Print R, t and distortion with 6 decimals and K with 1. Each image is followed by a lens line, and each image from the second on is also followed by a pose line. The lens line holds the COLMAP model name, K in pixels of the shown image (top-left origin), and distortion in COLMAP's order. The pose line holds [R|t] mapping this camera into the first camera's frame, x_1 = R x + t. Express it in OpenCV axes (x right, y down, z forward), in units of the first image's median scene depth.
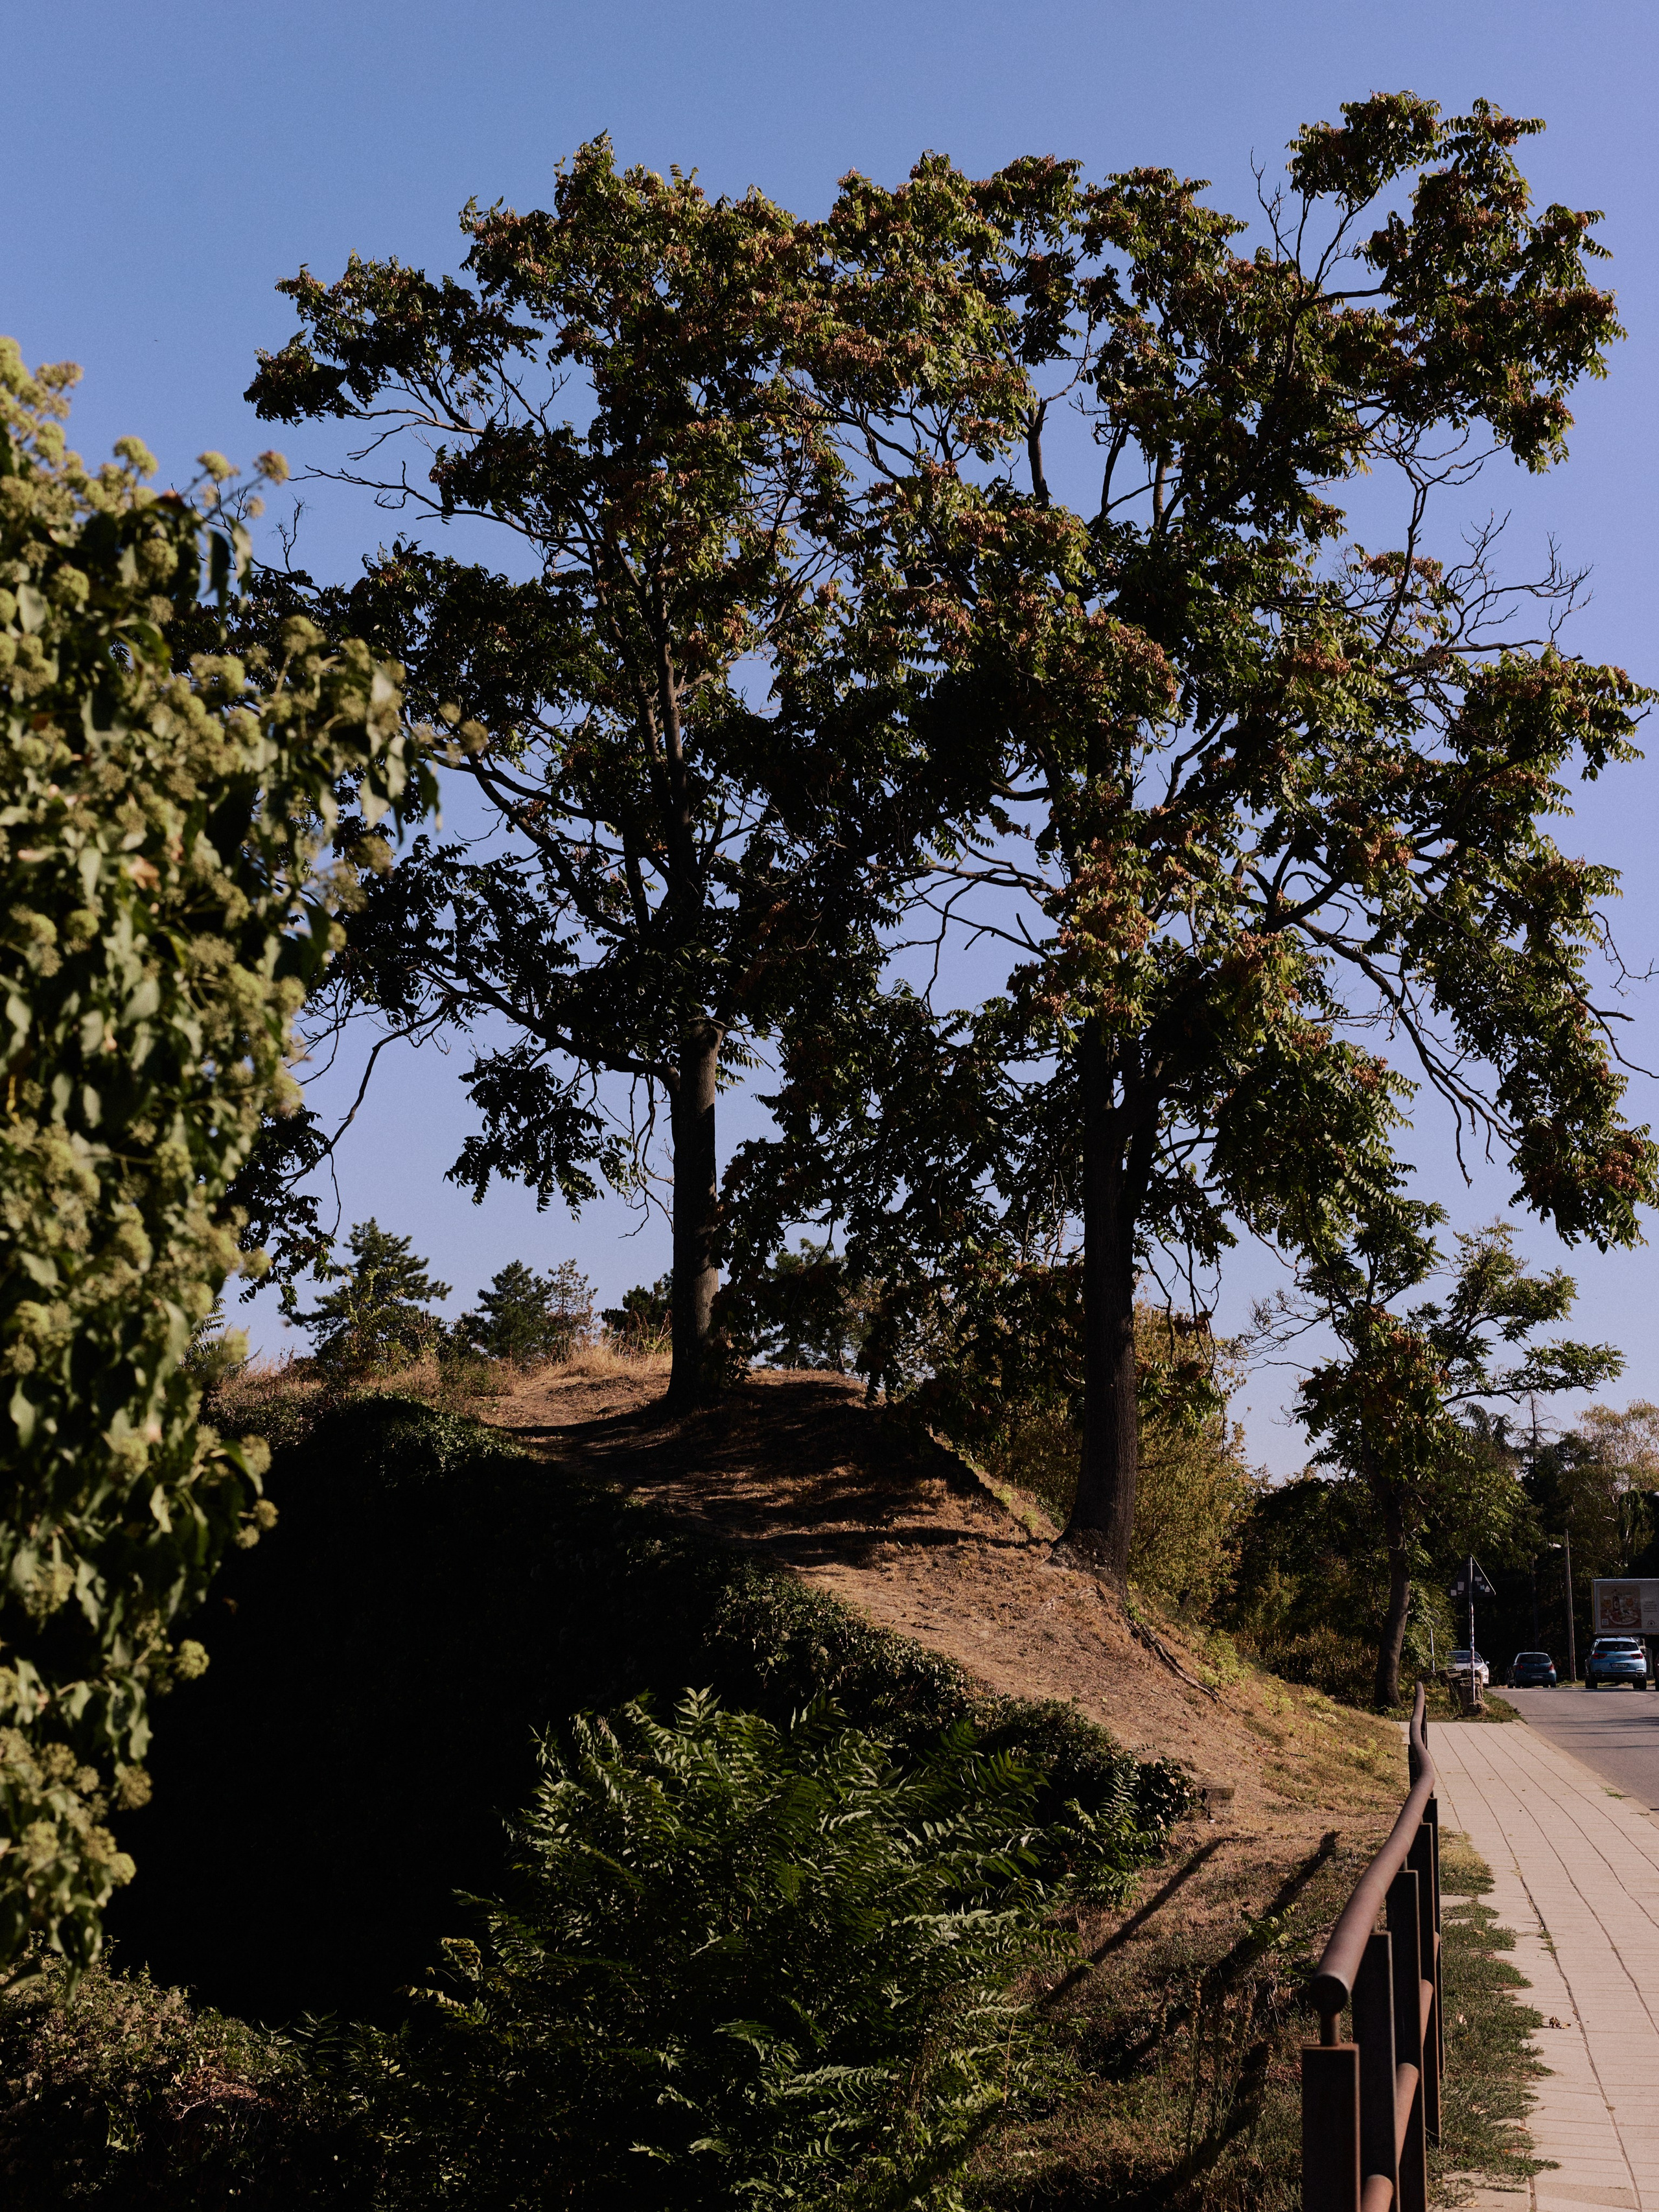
lens RADIAL K [[3674.3, 0, 829.5], [0, 3674.3, 1106.0], [0, 0, 1]] dist [0.018874, -0.216462]
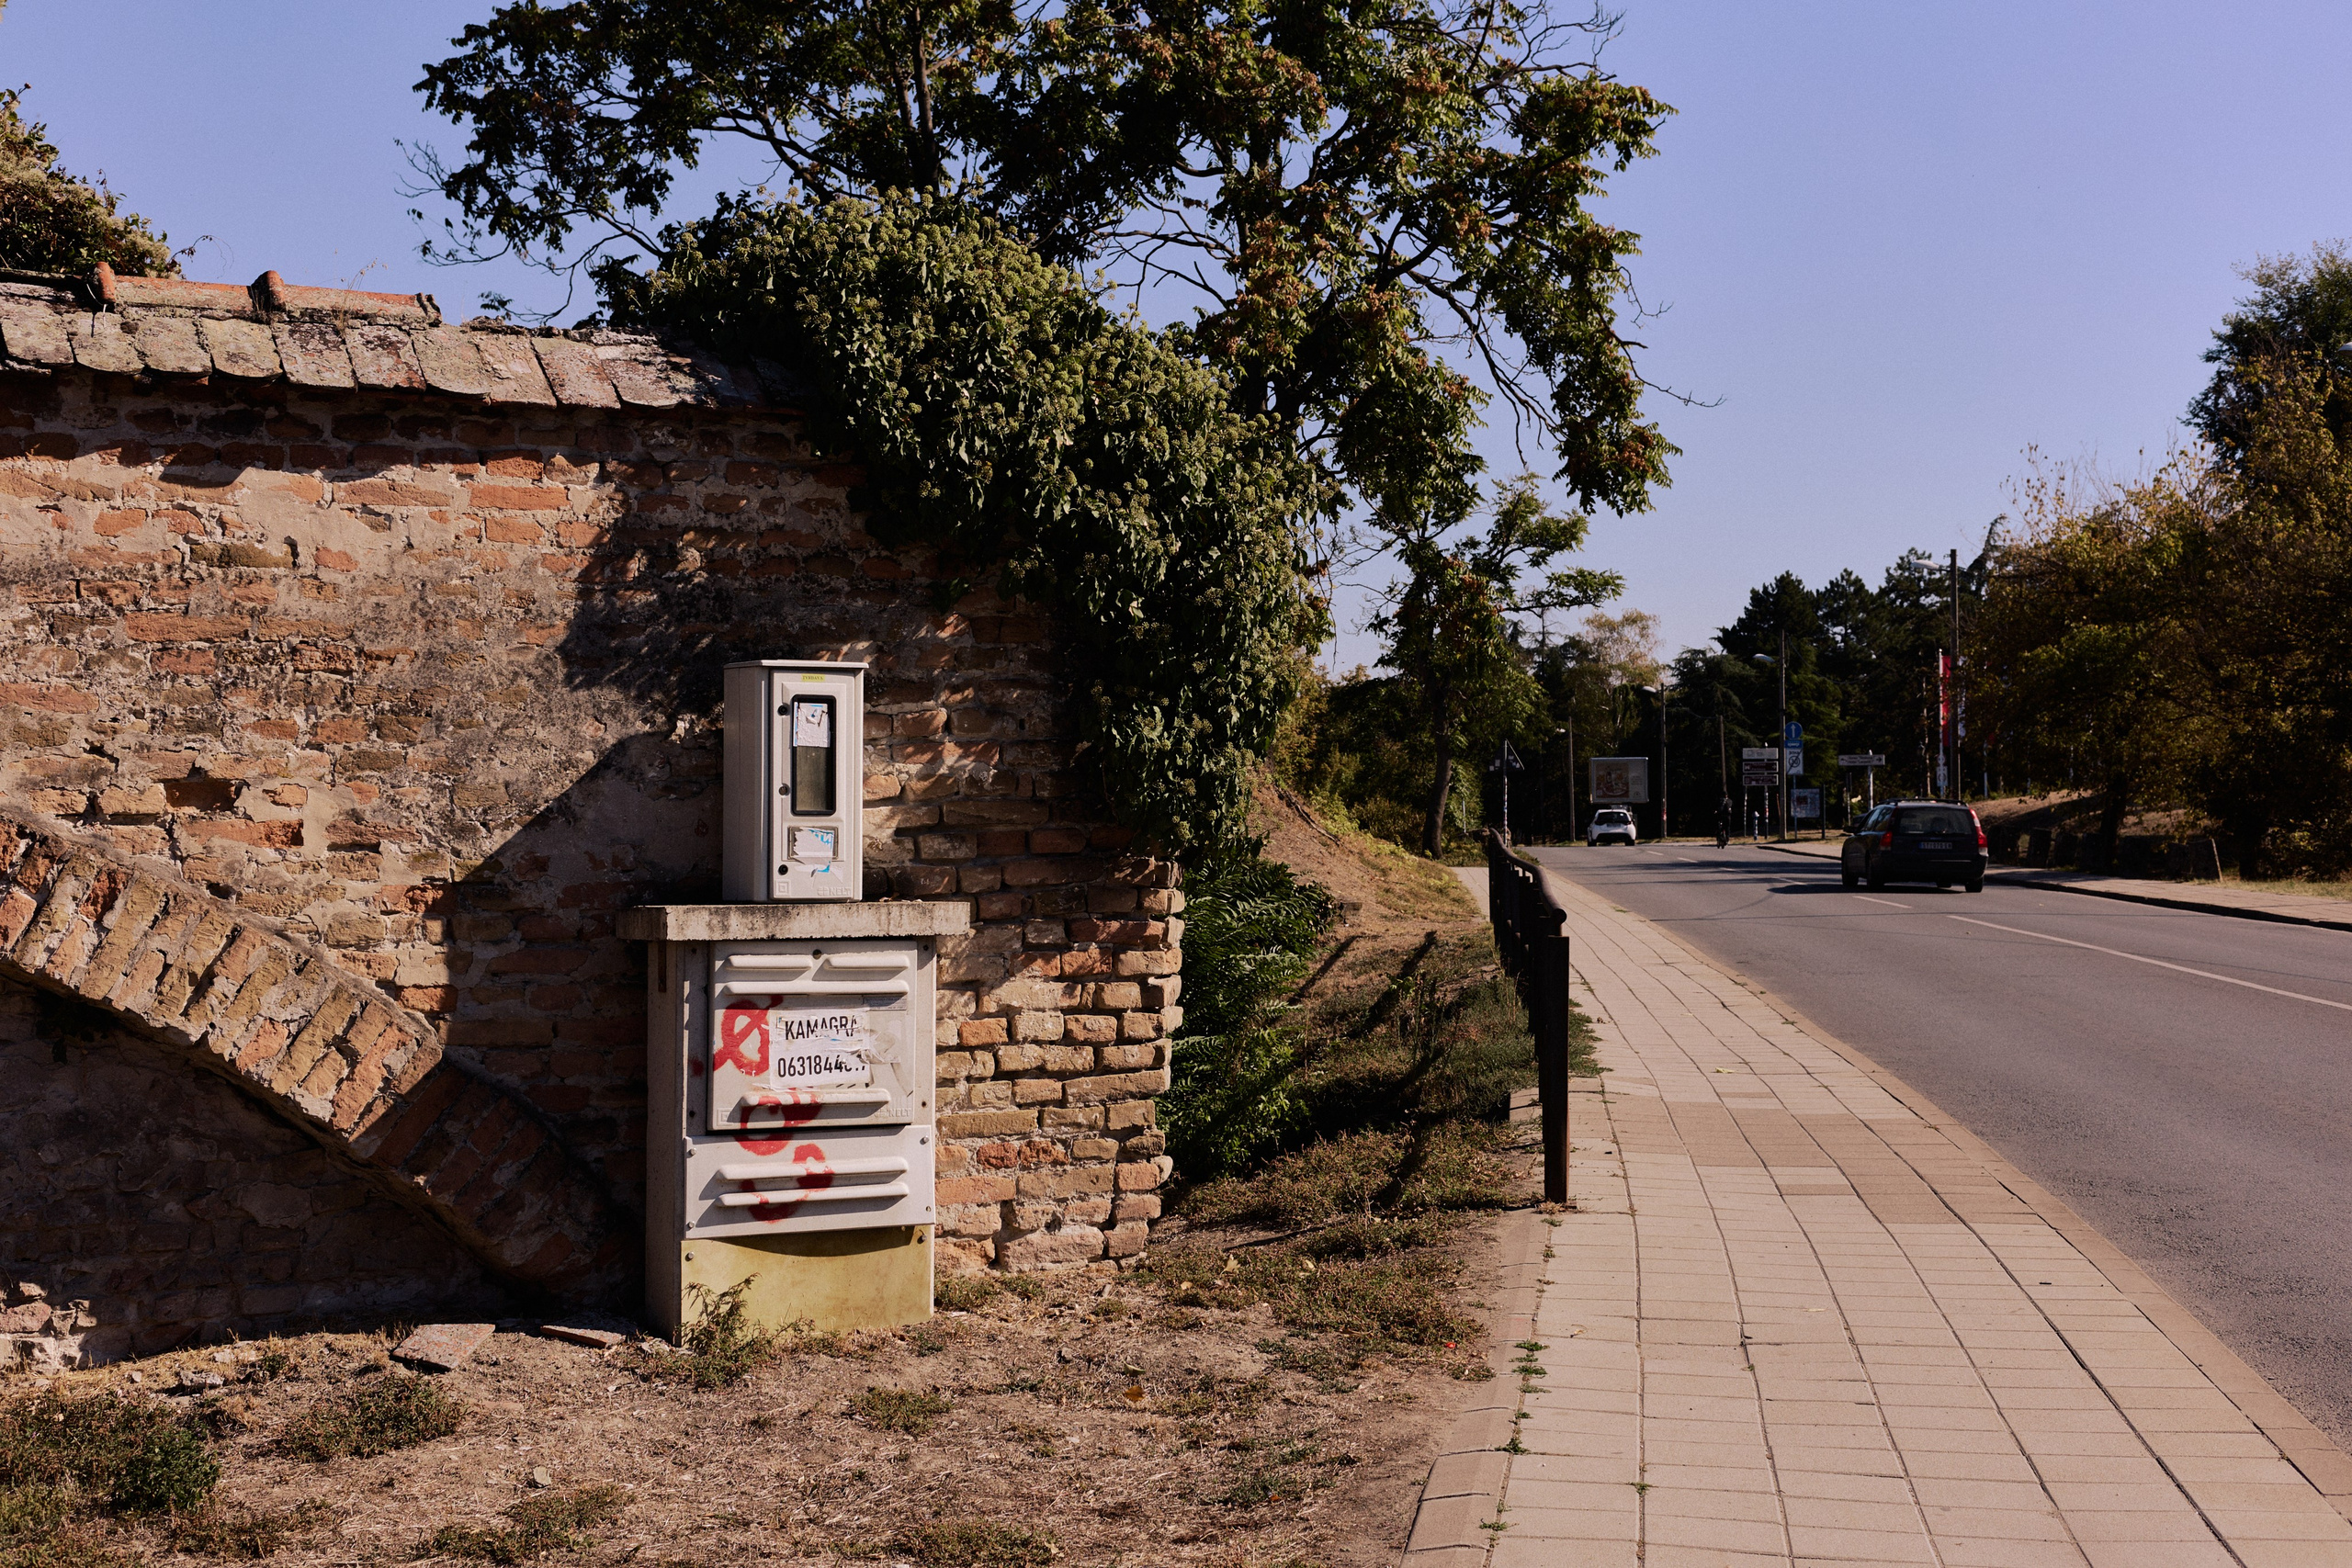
lens RADIAL K [[3287.9, 0, 1176.0], [0, 3287.9, 784.0], [0, 0, 1]] dist [-0.151853, 0.052105]
pose [[0.996822, -0.000623, 0.079658, -0.048293], [-0.010168, 0.990795, 0.134989, -0.024035], [-0.079009, -0.135370, 0.987640, -0.188949]]
